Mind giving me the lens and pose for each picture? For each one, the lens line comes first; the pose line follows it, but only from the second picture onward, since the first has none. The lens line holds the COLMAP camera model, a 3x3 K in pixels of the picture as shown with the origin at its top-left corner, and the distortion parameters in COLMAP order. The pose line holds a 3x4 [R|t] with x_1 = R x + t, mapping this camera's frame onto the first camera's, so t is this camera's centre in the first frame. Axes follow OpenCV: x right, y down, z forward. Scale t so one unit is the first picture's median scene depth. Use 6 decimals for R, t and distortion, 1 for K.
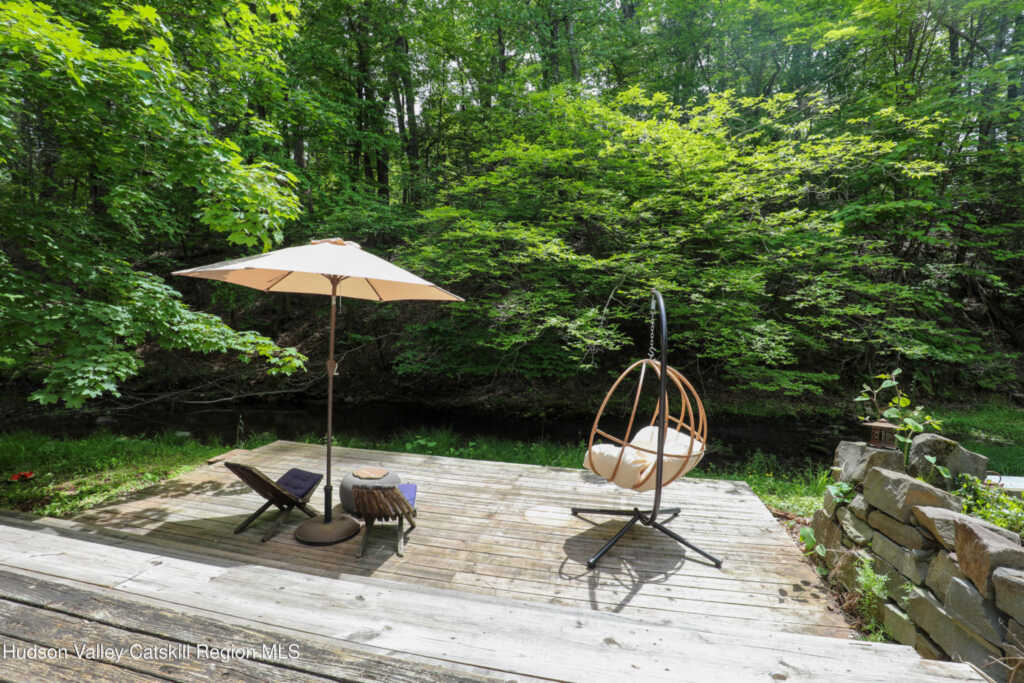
lens RADIAL K [[433.1, 0, 509.4], [0, 433.1, 341.2], [0, 0, 1]] dist [-0.039892, 0.000144]
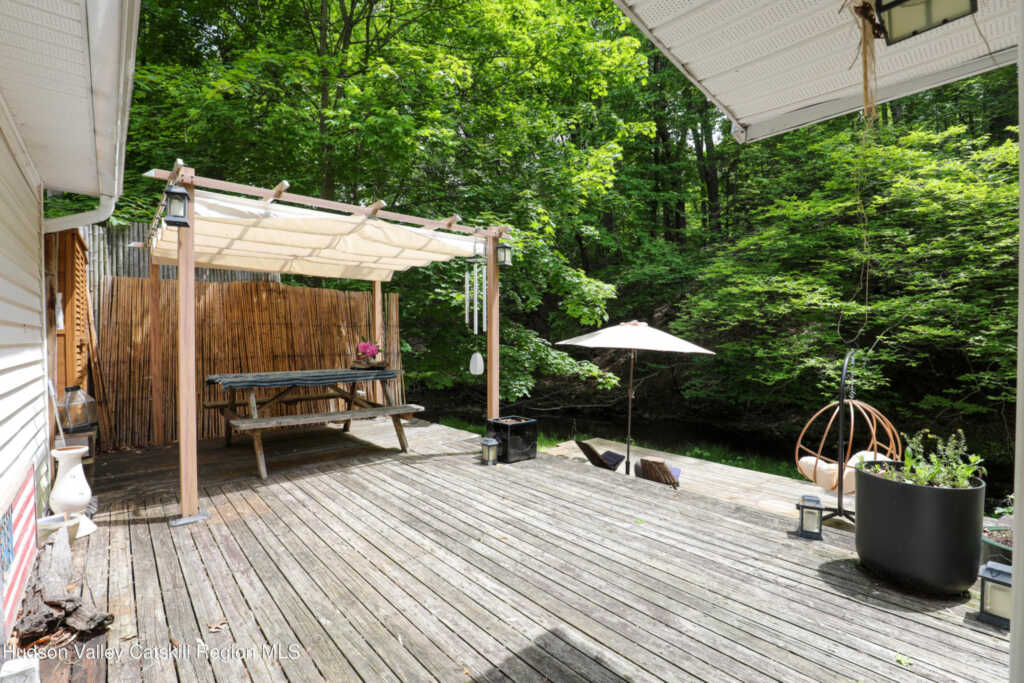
lens RADIAL K [[433.1, 0, 509.4], [0, 433.1, 341.2], [0, 0, 1]] dist [-0.039892, 0.000144]
pose [[0.781139, -0.005106, -0.624336, 0.234228], [-0.026831, 0.998768, -0.041739, -0.041751], [0.623780, 0.049356, 0.780040, -0.546401]]
